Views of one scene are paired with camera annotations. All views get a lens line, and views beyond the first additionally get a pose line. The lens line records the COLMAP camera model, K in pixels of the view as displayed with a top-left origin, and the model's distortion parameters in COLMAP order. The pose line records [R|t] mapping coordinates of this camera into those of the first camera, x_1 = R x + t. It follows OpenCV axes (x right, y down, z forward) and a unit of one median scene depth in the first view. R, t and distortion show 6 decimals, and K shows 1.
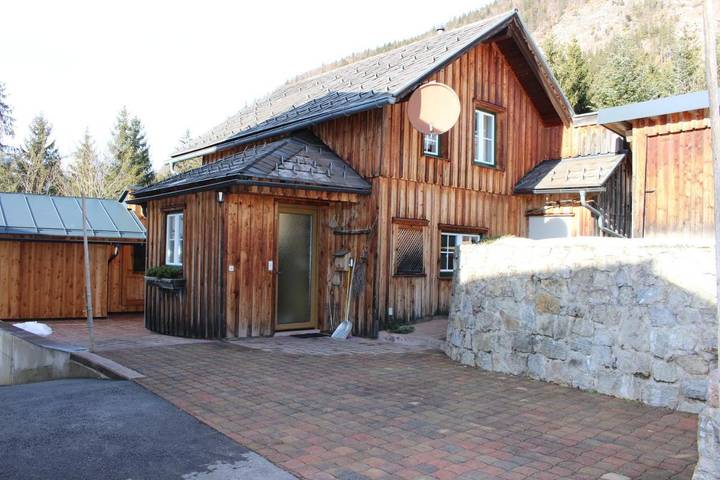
lens RADIAL K [[578.1, 0, 360.0], [0, 578.1, 240.0], [0, 0, 1]] dist [-0.183698, 0.162183]
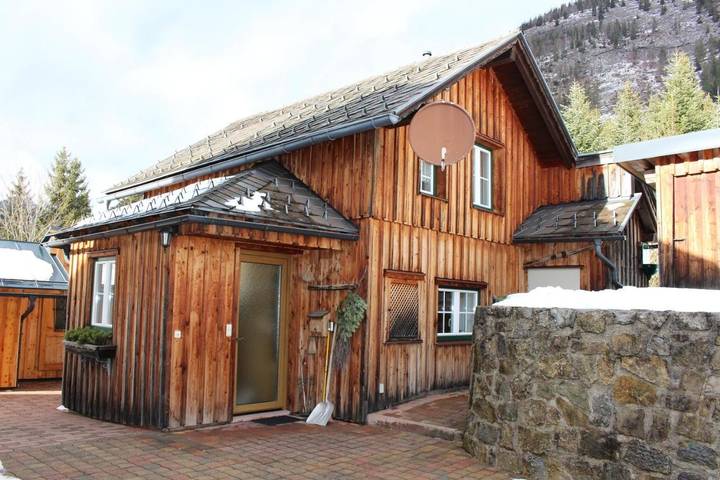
lens RADIAL K [[578.1, 0, 360.0], [0, 578.1, 240.0], [0, 0, 1]] dist [-0.183698, 0.162183]
pose [[0.995257, 0.015053, 0.096107, -0.051986], [-0.006448, 0.995991, -0.089226, -0.007857], [-0.097065, 0.088183, 0.991364, 0.200582]]
